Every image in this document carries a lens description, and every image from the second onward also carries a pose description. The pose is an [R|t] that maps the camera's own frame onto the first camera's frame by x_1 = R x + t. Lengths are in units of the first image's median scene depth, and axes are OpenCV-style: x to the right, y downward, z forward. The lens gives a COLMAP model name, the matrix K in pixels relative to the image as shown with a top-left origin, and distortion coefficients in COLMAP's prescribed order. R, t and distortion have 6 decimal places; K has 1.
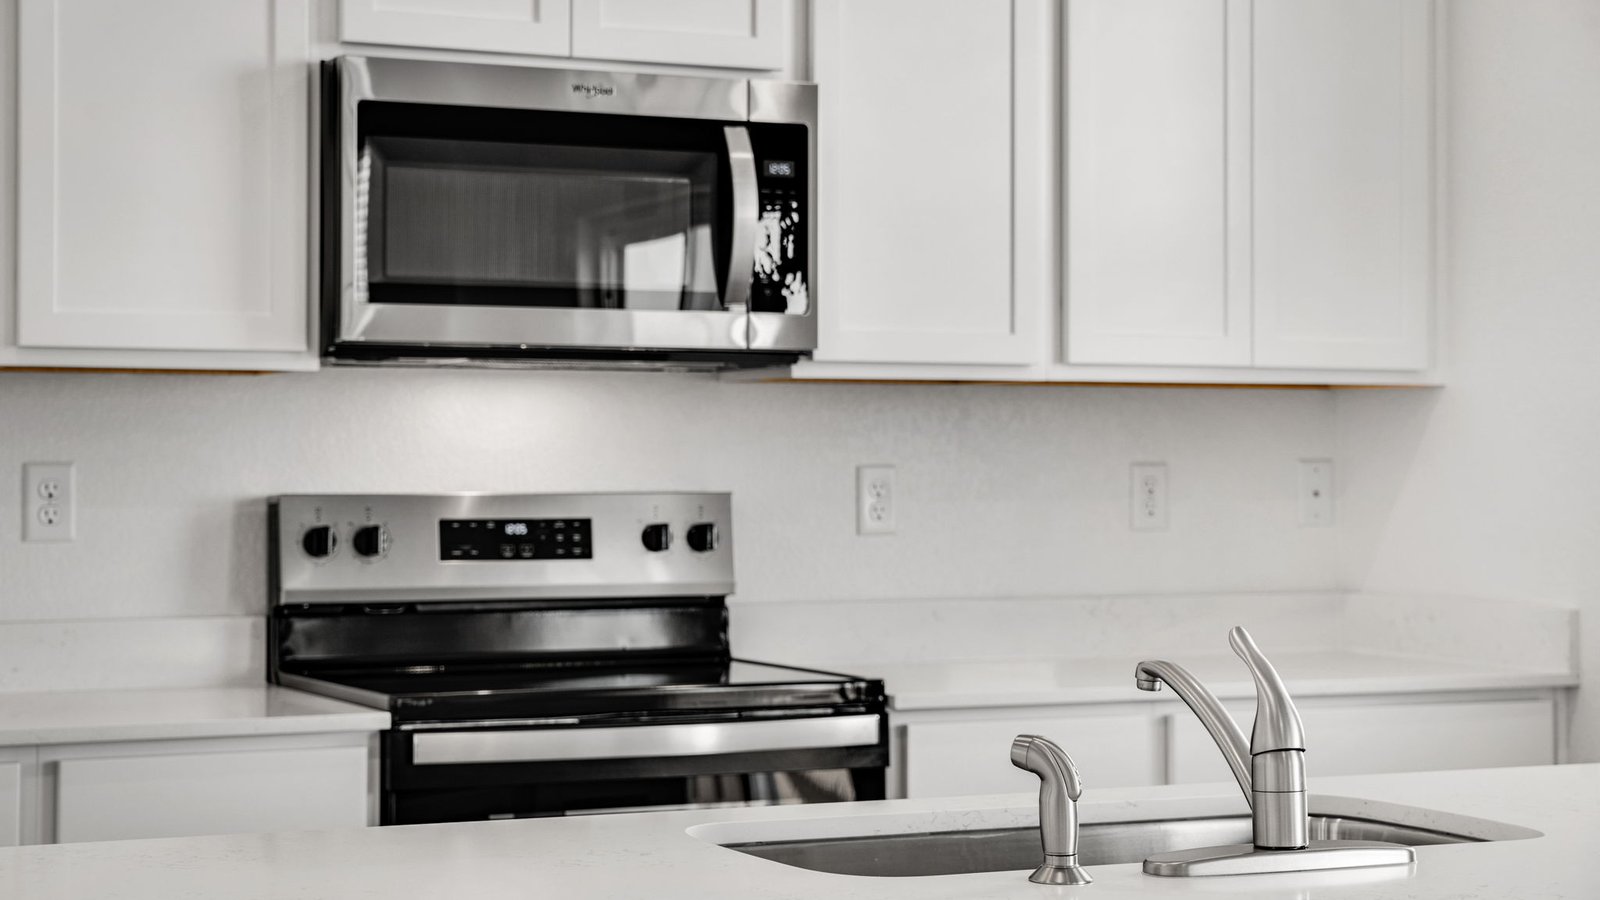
lens RADIAL K [[2937.1, 0, 800.0], [0, 2937.1, 450.0], [0, 0, 1]] dist [0.064007, 0.091365]
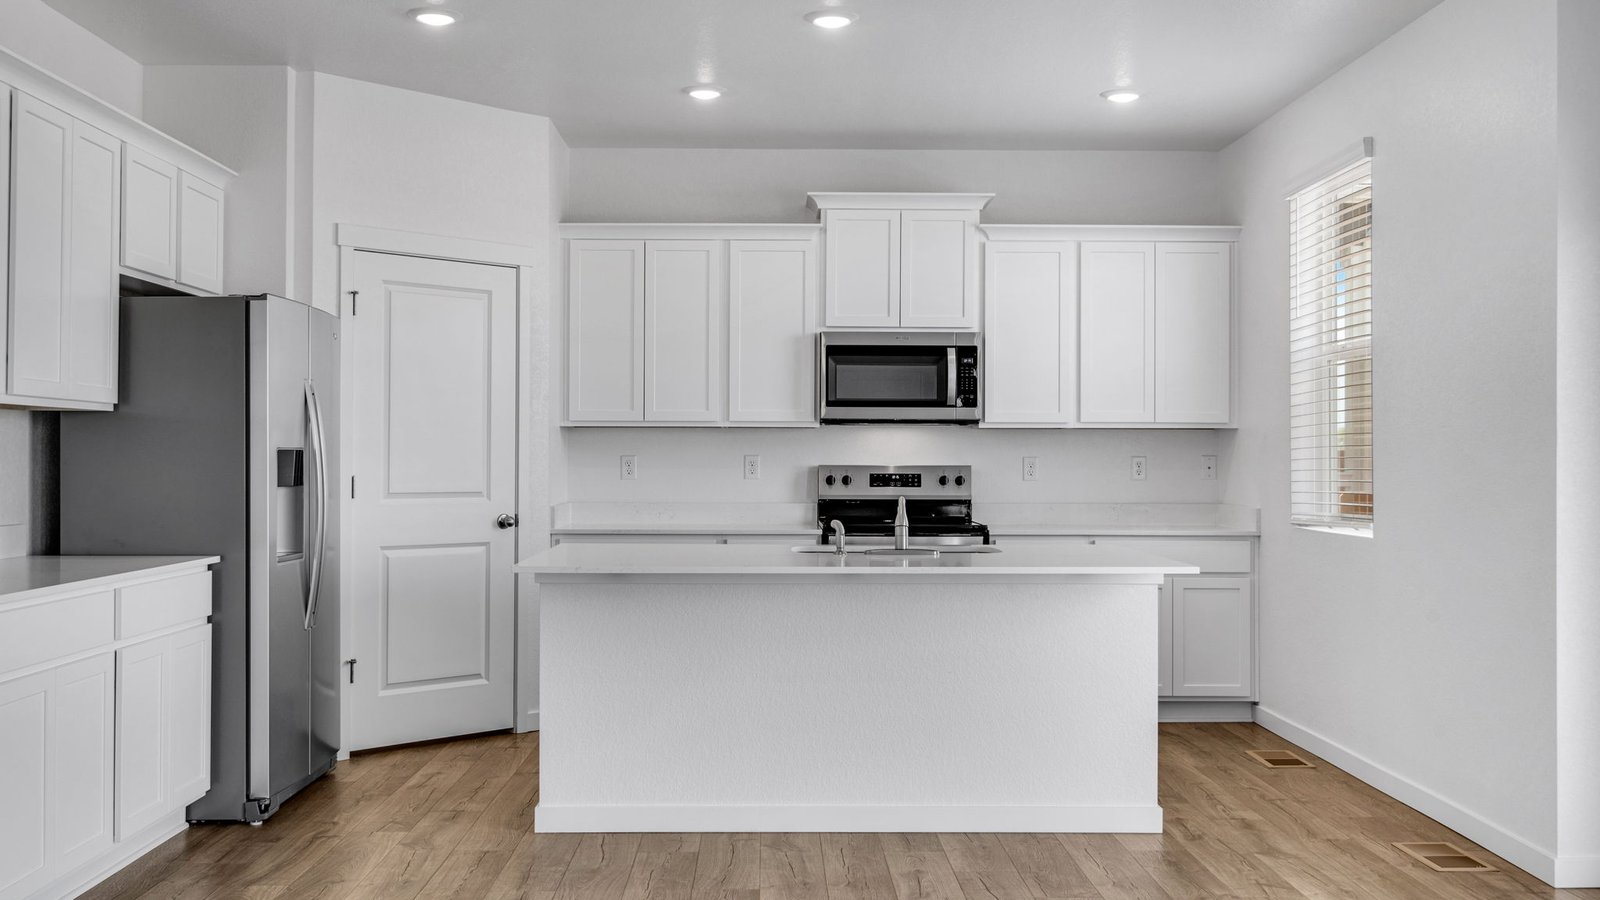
lens RADIAL K [[1614.2, 0, 800.0], [0, 1614.2, 450.0], [0, 0, 1]] dist [0.079189, -0.006349]
pose [[0.914194, 0.001040, -0.405276, 0.516249], [-0.001426, 0.999999, -0.000652, -0.000459], [0.405274, 0.001174, 0.914194, -0.616695]]
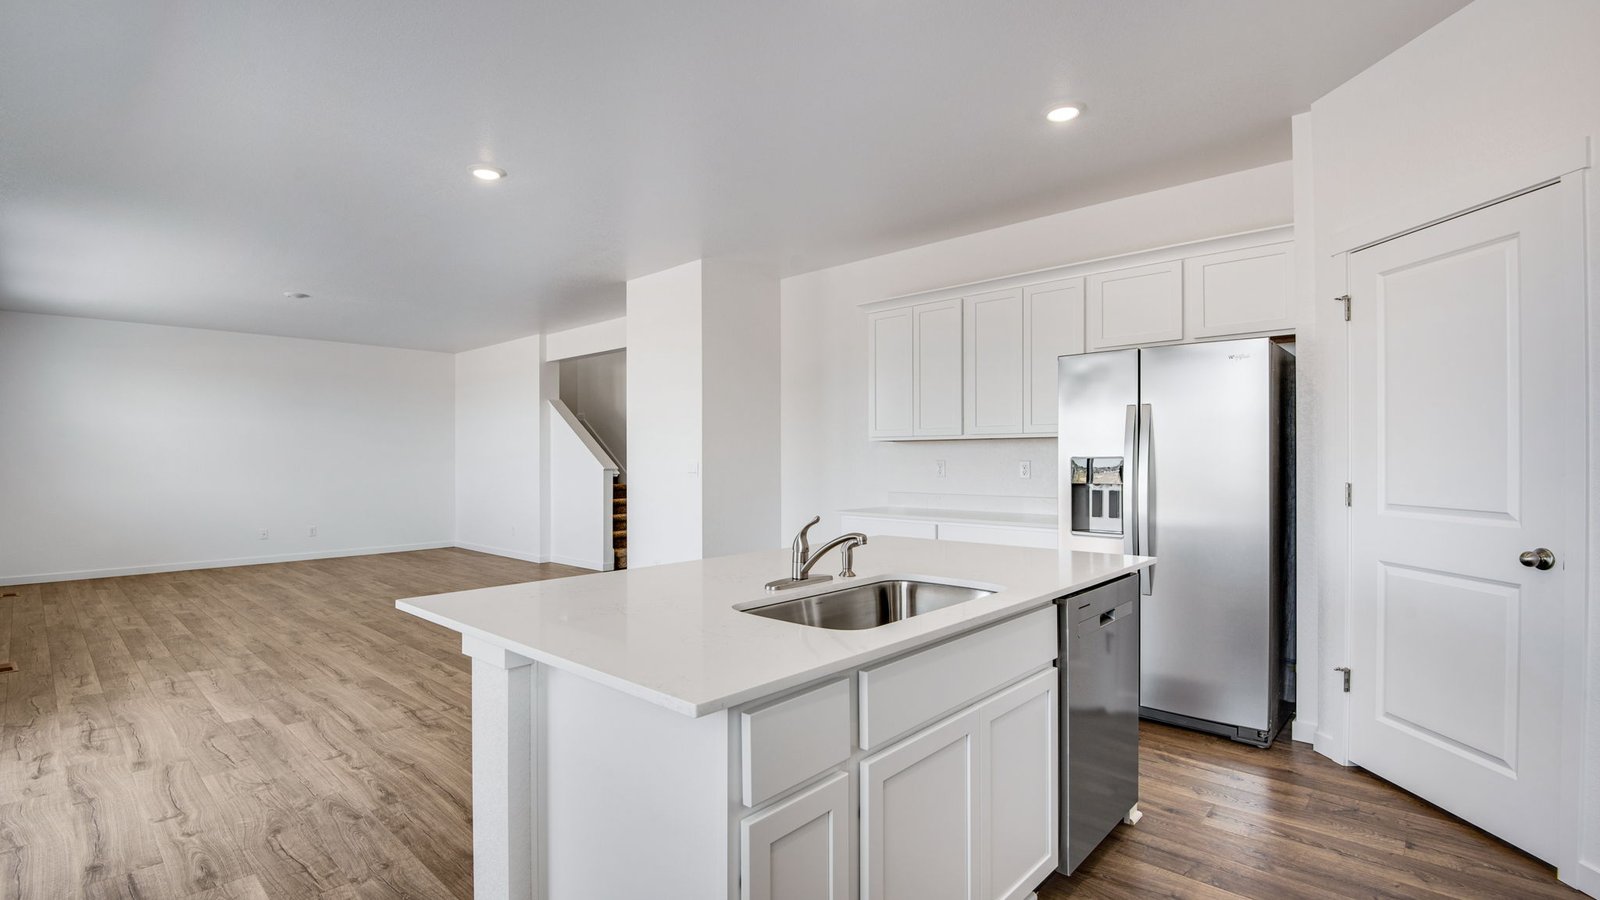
lens RADIAL K [[725.8, 0, 784.3], [0, 725.8, 455.1], [0, 0, 1]] dist [0.014483, -0.015355]
pose [[-0.929534, 0.004848, -0.368703, 0.264651], [0.008293, 0.999936, -0.007759, -0.001444], [0.368642, -0.010270, -0.929515, 0.963112]]
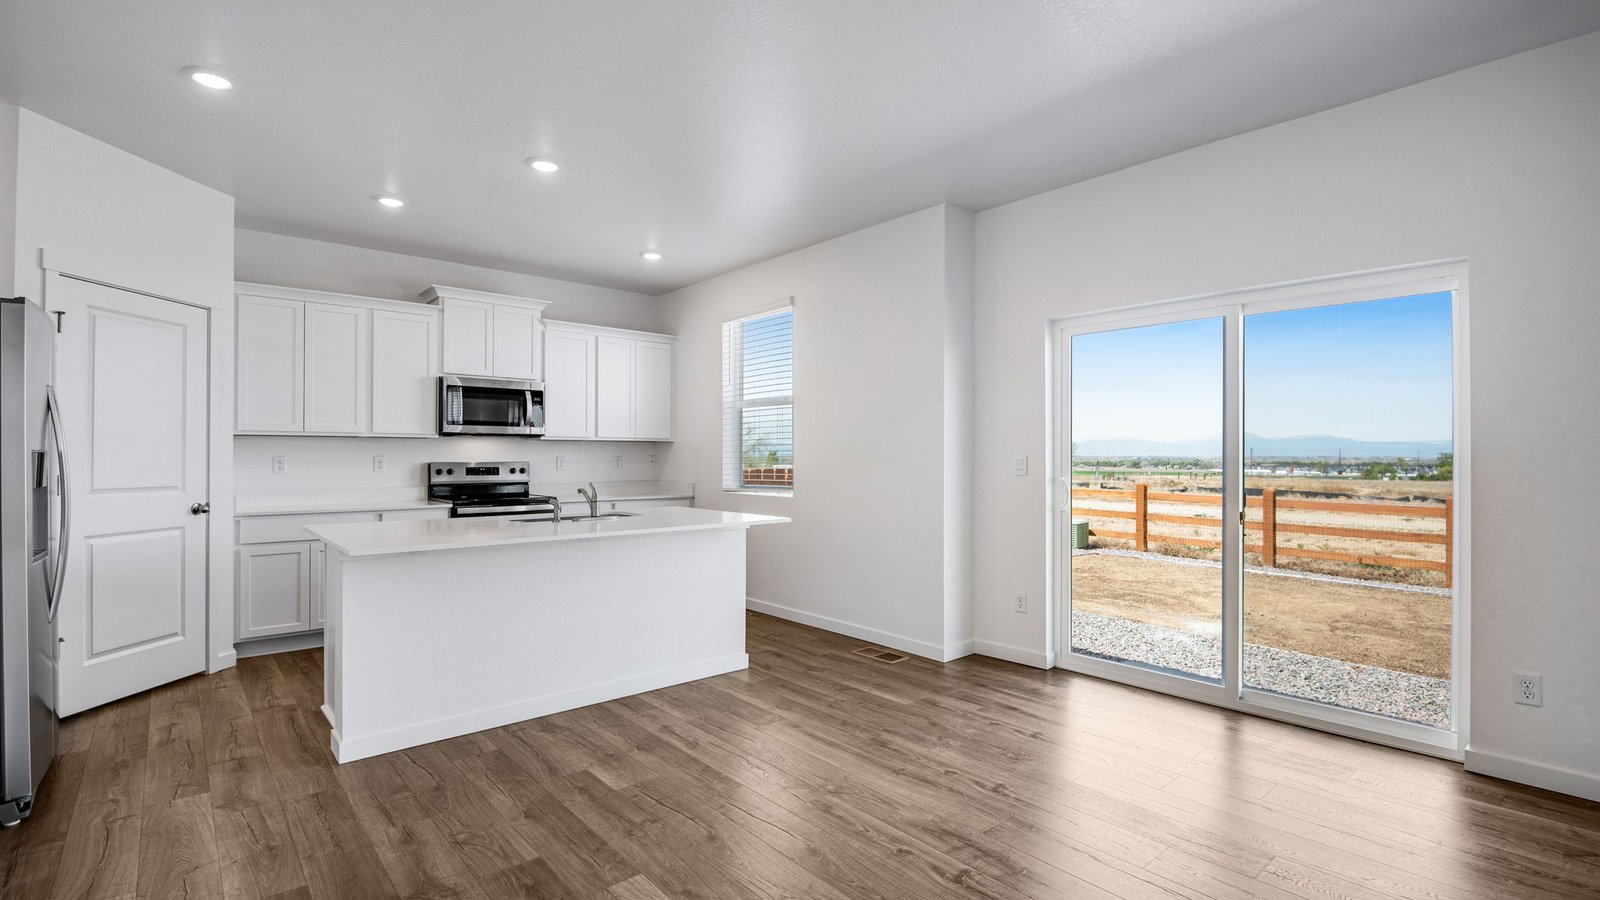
lens RADIAL K [[725.8, 0, 784.3], [0, 725.8, 455.1], [0, 0, 1]] dist [0.014483, -0.015355]
pose [[0.965722, 0.002447, 0.259566, 0.081193], [-0.003384, 0.999989, 0.003163, -0.002850], [-0.259556, -0.003933, 0.965720, -0.345403]]
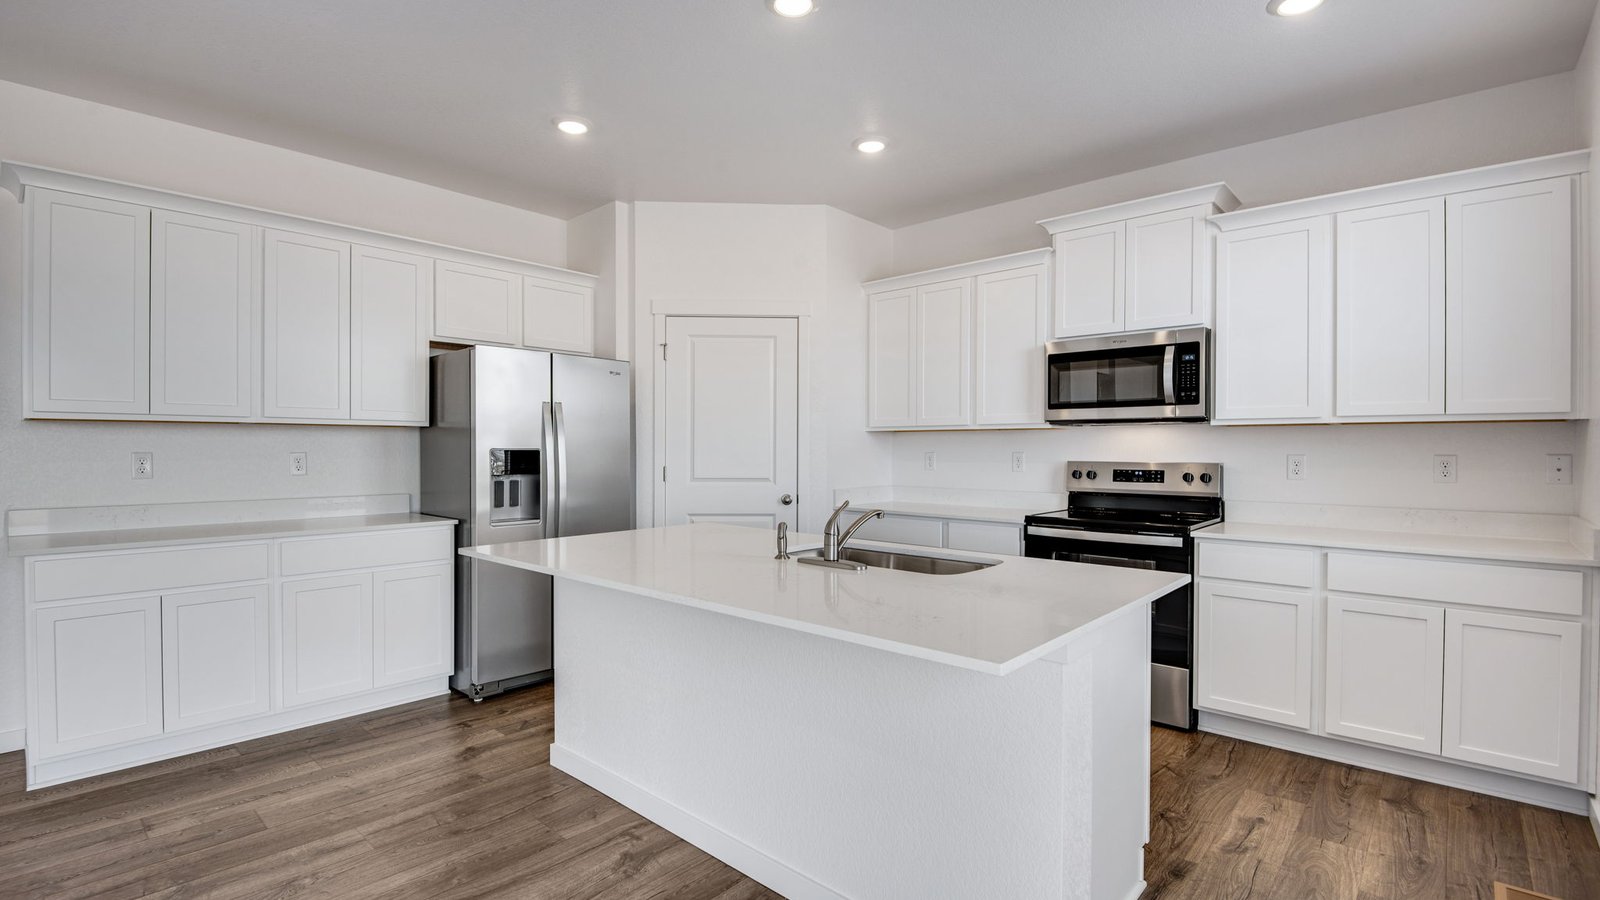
lens RADIAL K [[736.9, 0, 781.5], [0, 736.9, 452.7], [0, 0, 1]] dist [0.013965, -0.016254]
pose [[0.377745, 0.006863, -0.925884, 0.539694], [0.002072, 0.999964, 0.008257, -0.003979], [0.925907, -0.005037, 0.377717, 0.317363]]
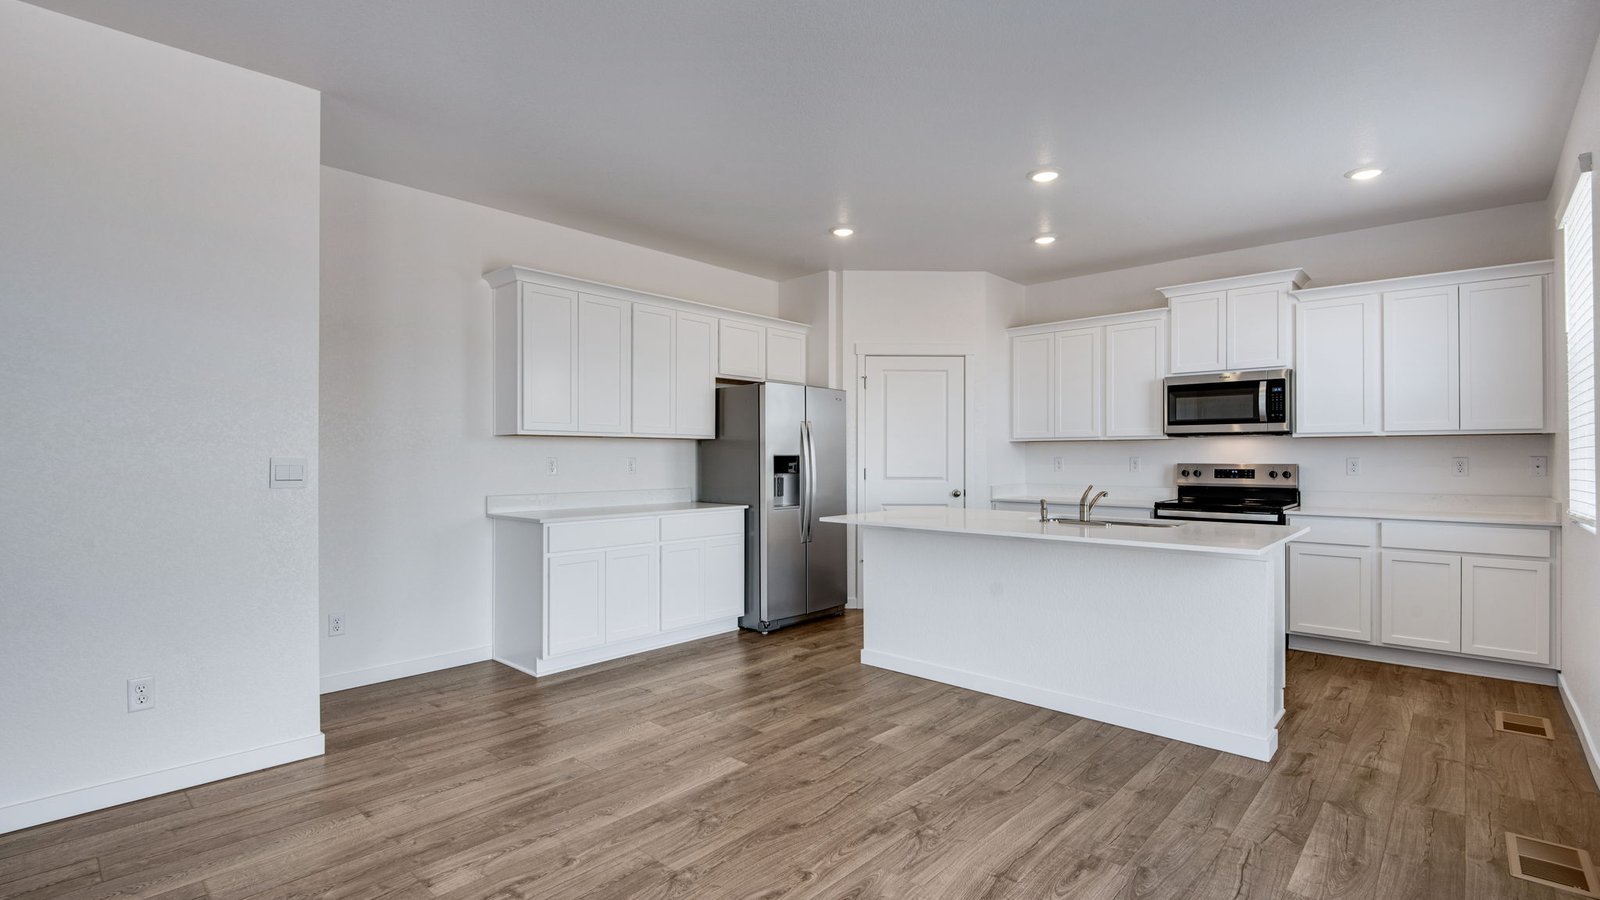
lens RADIAL K [[725.8, 0, 784.3], [0, 725.8, 455.1], [0, 0, 1]] dist [0.014483, -0.015355]
pose [[0.367392, -0.002937, -0.930061, 0.720473], [0.003974, 0.999991, -0.001588, 0.000057], [0.930058, -0.003112, 0.367401, -0.071324]]
